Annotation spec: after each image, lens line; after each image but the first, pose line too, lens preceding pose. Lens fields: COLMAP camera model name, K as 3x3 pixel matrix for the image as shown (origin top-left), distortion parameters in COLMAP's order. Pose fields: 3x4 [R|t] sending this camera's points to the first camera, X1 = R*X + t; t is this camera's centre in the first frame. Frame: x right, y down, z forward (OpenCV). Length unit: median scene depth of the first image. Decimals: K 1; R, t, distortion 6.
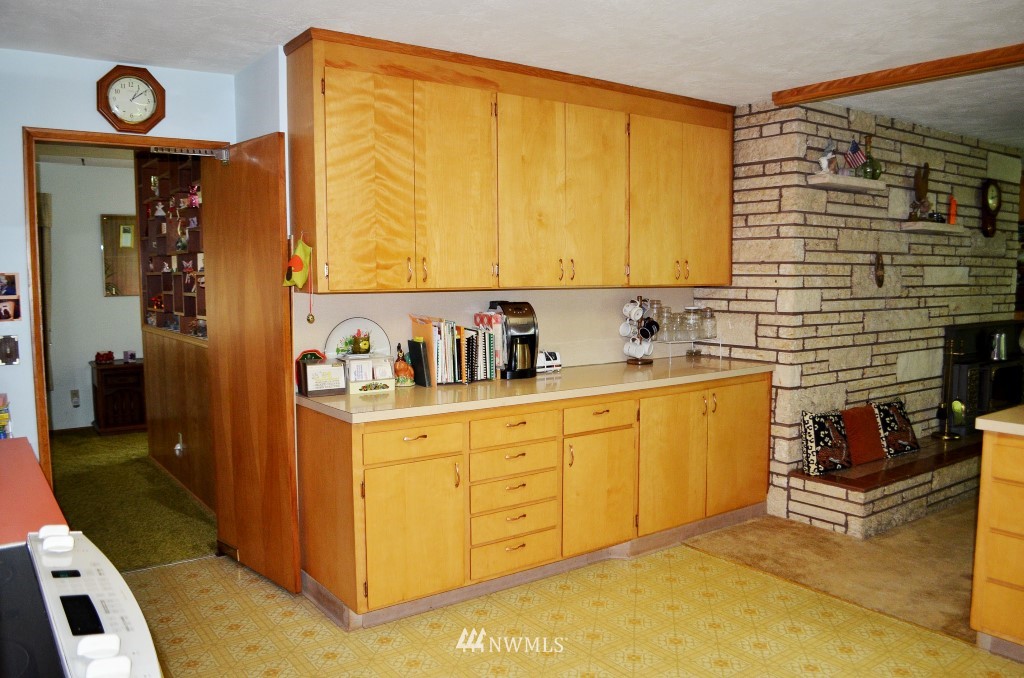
lens RADIAL K [[806.0, 0, 512.2], [0, 806.0, 334.1], [0, 0, 1]] dist [-0.093415, 0.023316]
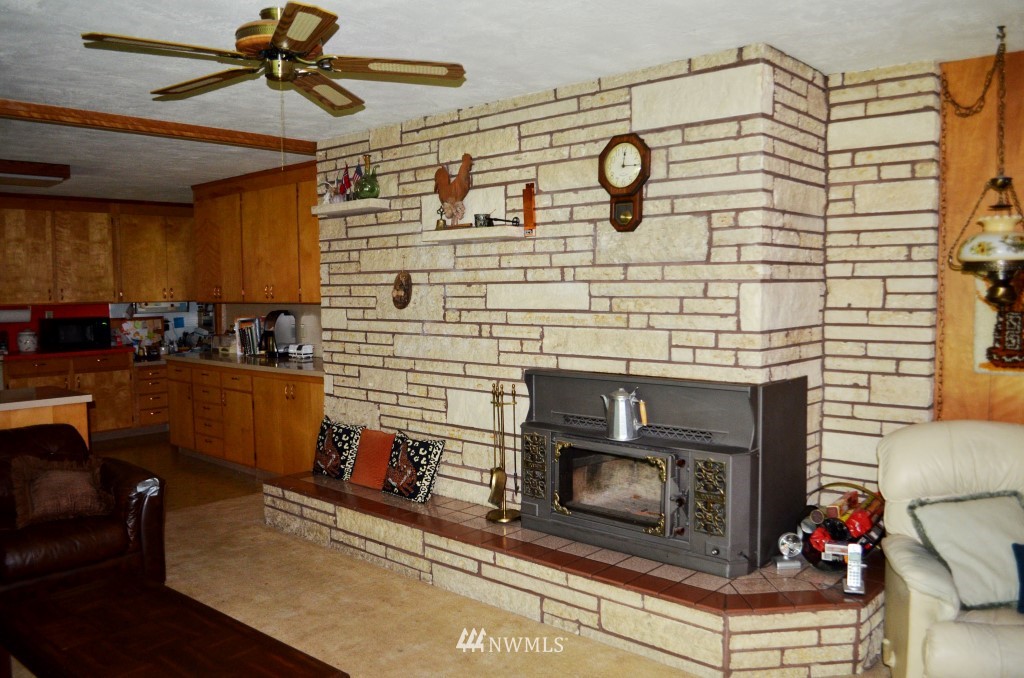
lens RADIAL K [[806.0, 0, 527.0], [0, 806.0, 344.4], [0, 0, 1]] dist [-0.093415, 0.023316]
pose [[0.221621, 0.064159, -0.973020, 1.335395], [-0.071533, 0.996214, 0.049396, -0.070842], [0.972506, 0.058656, 0.225371, 0.884823]]
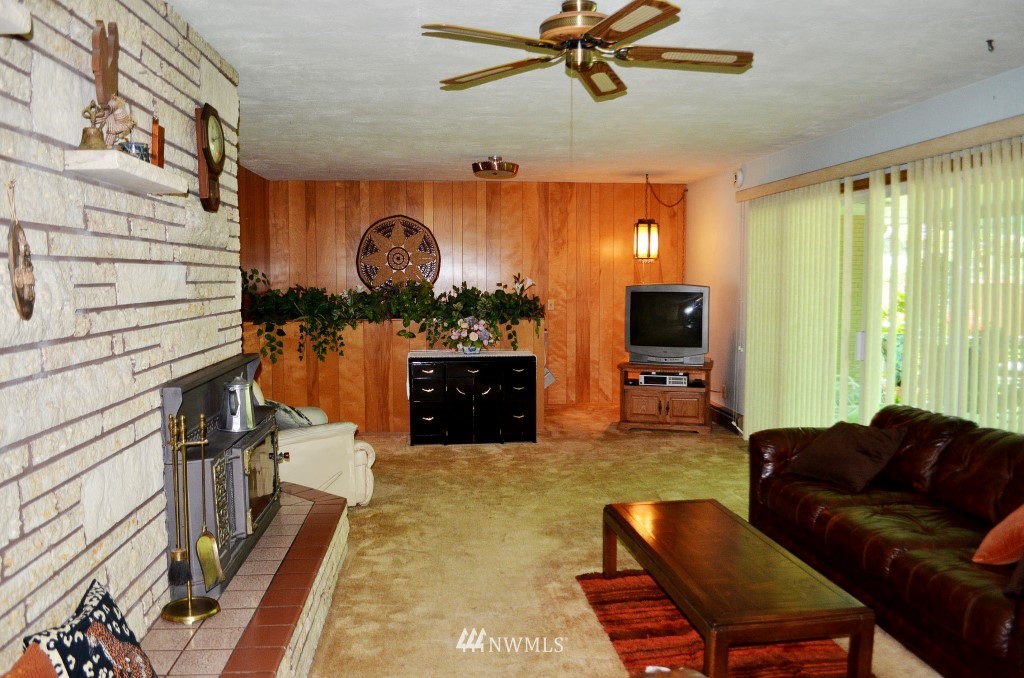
lens RADIAL K [[806.0, 0, 515.7], [0, 806.0, 333.6], [0, 0, 1]] dist [-0.093415, 0.023316]
pose [[0.503476, -0.068107, 0.861321, 0.257803], [0.081375, 0.996195, 0.031205, -0.042838], [-0.860169, 0.054379, 0.507102, 0.596322]]
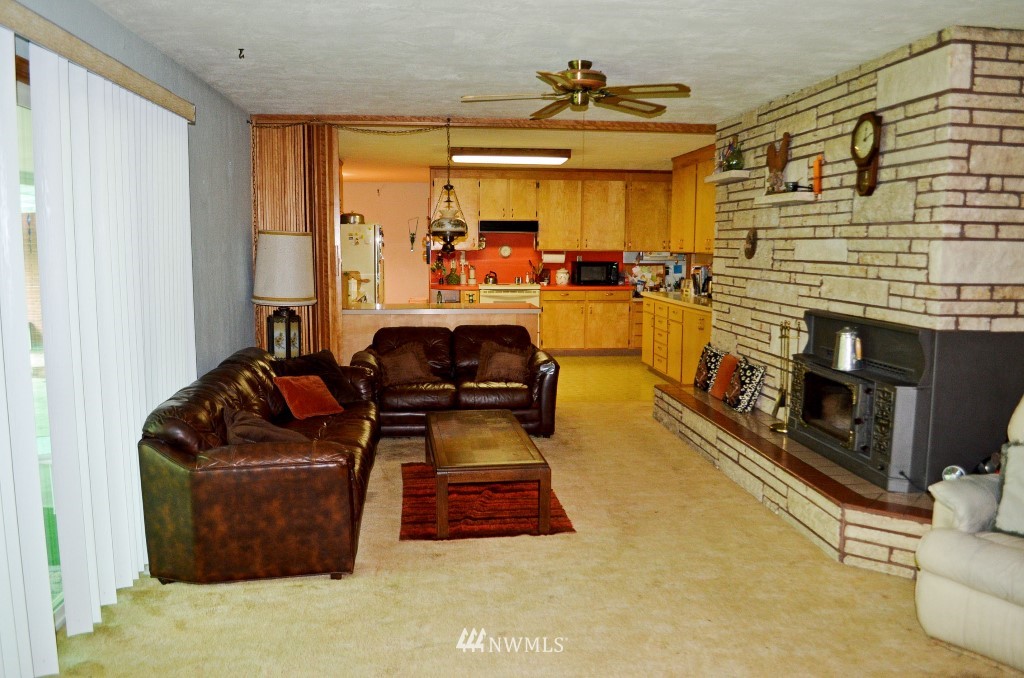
lens RADIAL K [[806.0, 0, 519.5], [0, 806.0, 343.8], [0, 0, 1]] dist [-0.093415, 0.023316]
pose [[-0.493546, 0.100016, -0.863950, 1.554774], [-0.081246, 0.983720, 0.160295, -0.091565], [0.865917, 0.149305, -0.477385, 1.215153]]
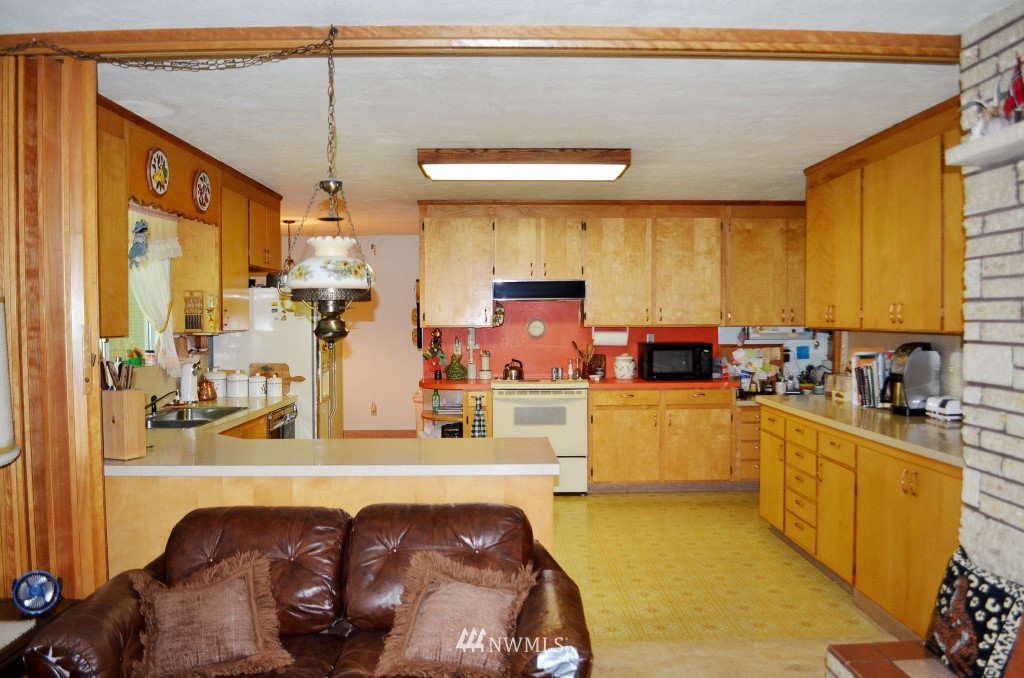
lens RADIAL K [[806.0, 0, 511.4], [0, 806.0, 344.6], [0, 0, 1]] dist [-0.093415, 0.023316]
pose [[-0.577920, 0.027136, -0.815642, 0.901822], [-0.065141, 0.994724, 0.079250, -0.068704], [0.813490, 0.098931, -0.573103, 0.910976]]
